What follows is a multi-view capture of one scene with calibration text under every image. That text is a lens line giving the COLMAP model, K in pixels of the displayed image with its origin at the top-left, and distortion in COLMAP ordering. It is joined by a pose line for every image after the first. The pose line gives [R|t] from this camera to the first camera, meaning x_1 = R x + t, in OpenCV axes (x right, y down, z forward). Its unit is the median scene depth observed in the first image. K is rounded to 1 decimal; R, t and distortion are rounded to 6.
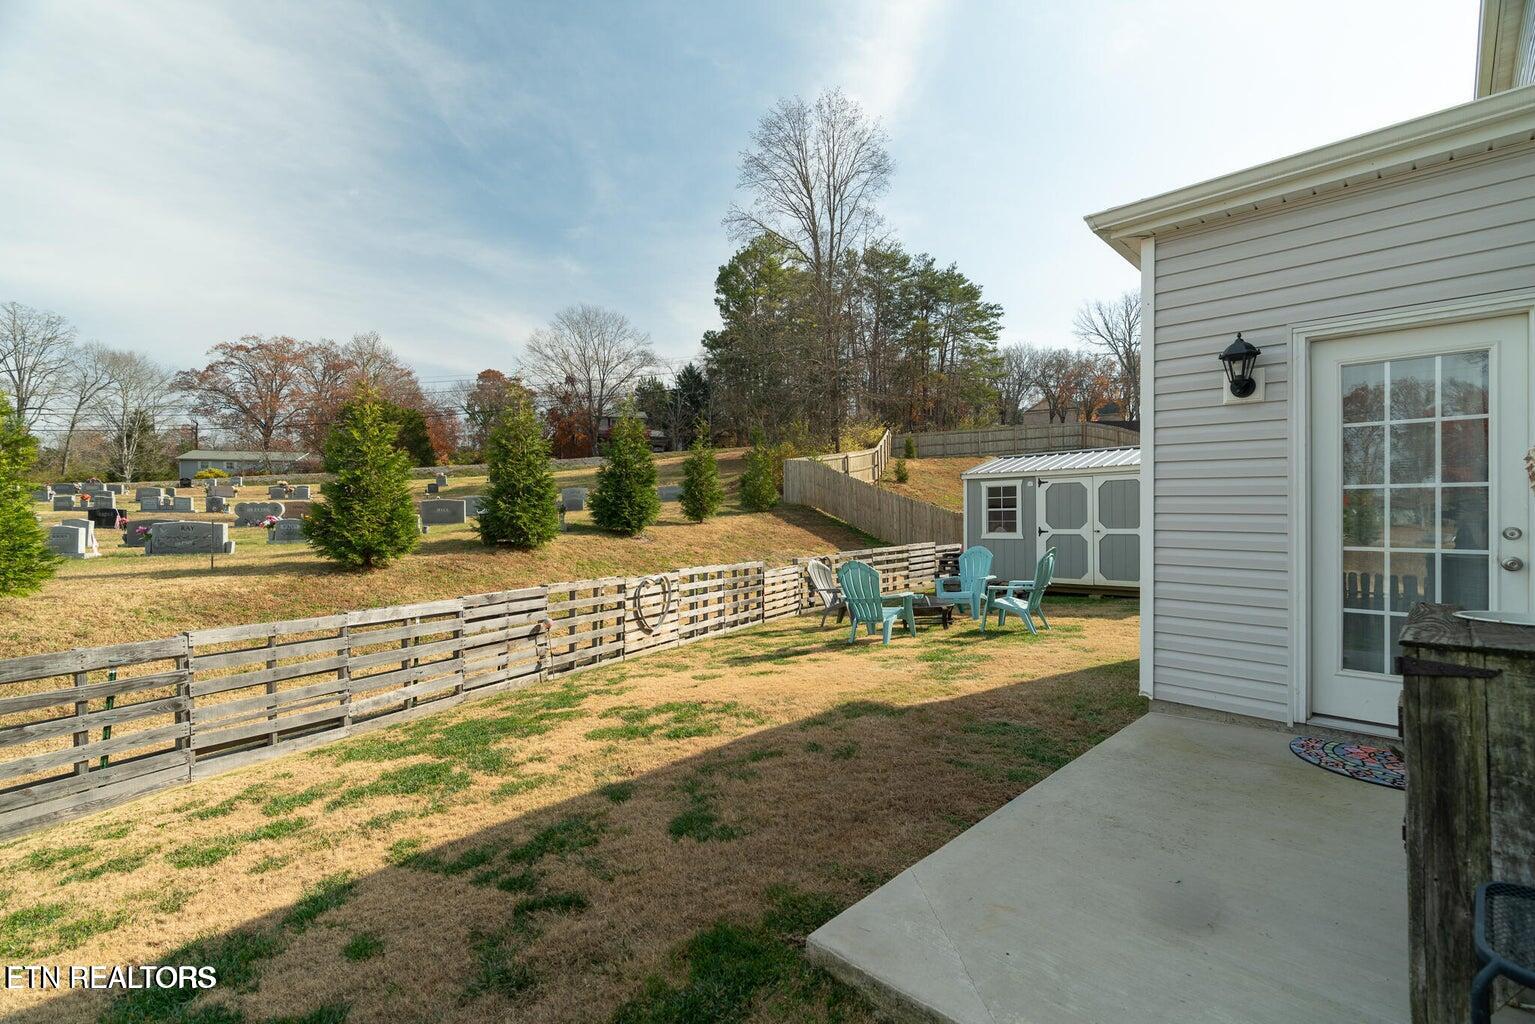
lens RADIAL K [[686.5, 0, 767.5], [0, 686.5, 512.0], [0, 0, 1]] dist [-0.002976, -0.000137]
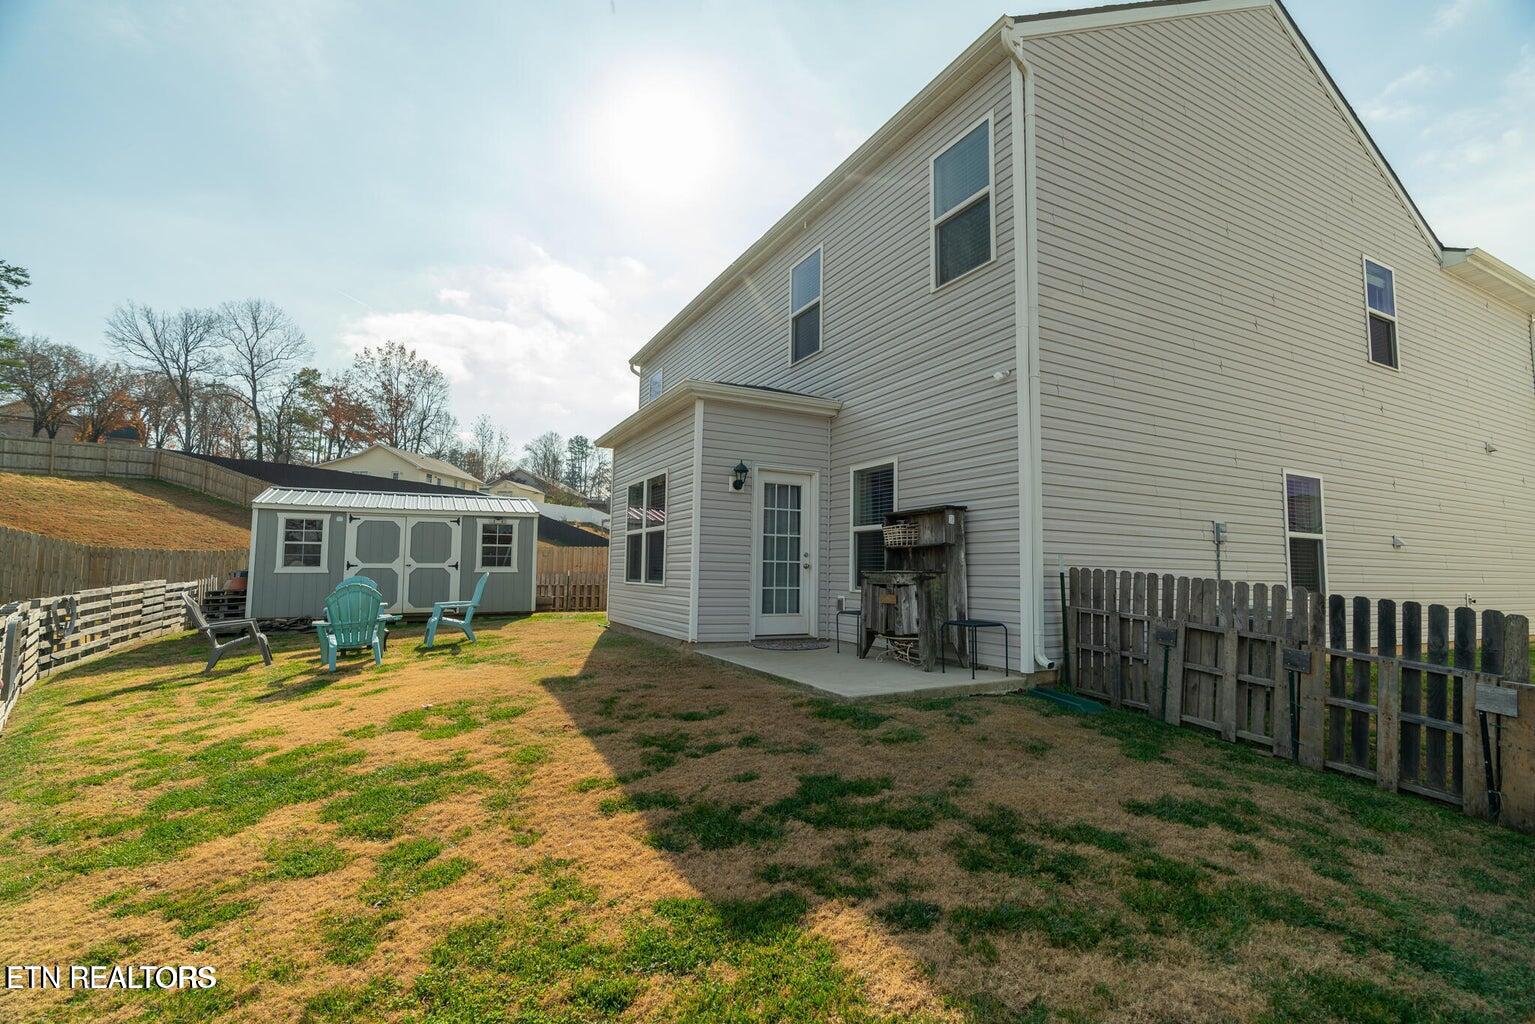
lens RADIAL K [[686.5, 0, 767.5], [0, 686.5, 512.0], [0, 0, 1]] dist [-0.002976, -0.000137]
pose [[0.306262, 0.088866, 0.947790, -0.418787], [-0.018738, 0.996003, -0.087332, 0.027843], [-0.951763, 0.008987, 0.306703, 0.084270]]
